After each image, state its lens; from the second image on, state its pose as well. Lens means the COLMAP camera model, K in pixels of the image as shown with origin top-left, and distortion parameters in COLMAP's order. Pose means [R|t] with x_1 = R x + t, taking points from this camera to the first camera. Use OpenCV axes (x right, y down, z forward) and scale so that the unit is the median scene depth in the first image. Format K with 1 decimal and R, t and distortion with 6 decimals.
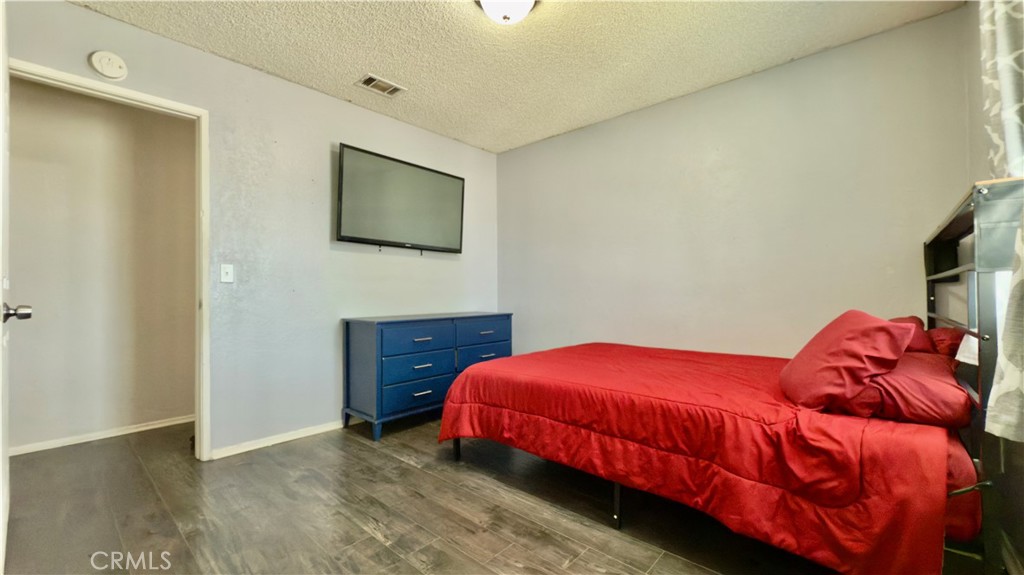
lens RADIAL K [[415.7, 0, 513.7], [0, 415.7, 292.7], [0, 0, 1]] dist [0.000133, -0.000033]
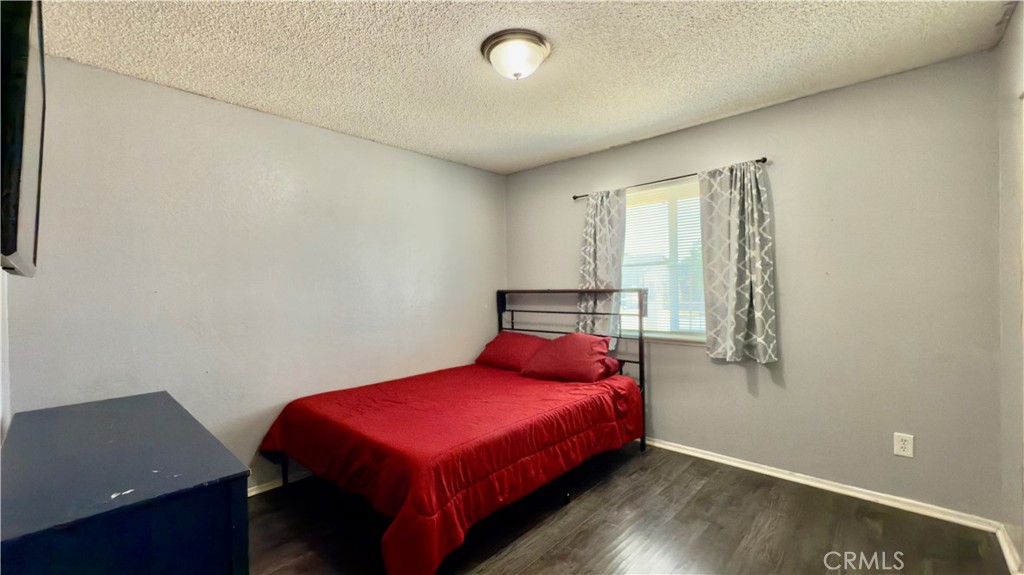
lens RADIAL K [[415.7, 0, 513.7], [0, 415.7, 292.7], [0, 0, 1]] dist [0.000133, -0.000033]
pose [[0.012603, -0.008759, 0.999882, -1.159688], [0.019732, 0.999769, 0.008510, -0.167386], [-0.999726, 0.019623, 0.012773, 1.135904]]
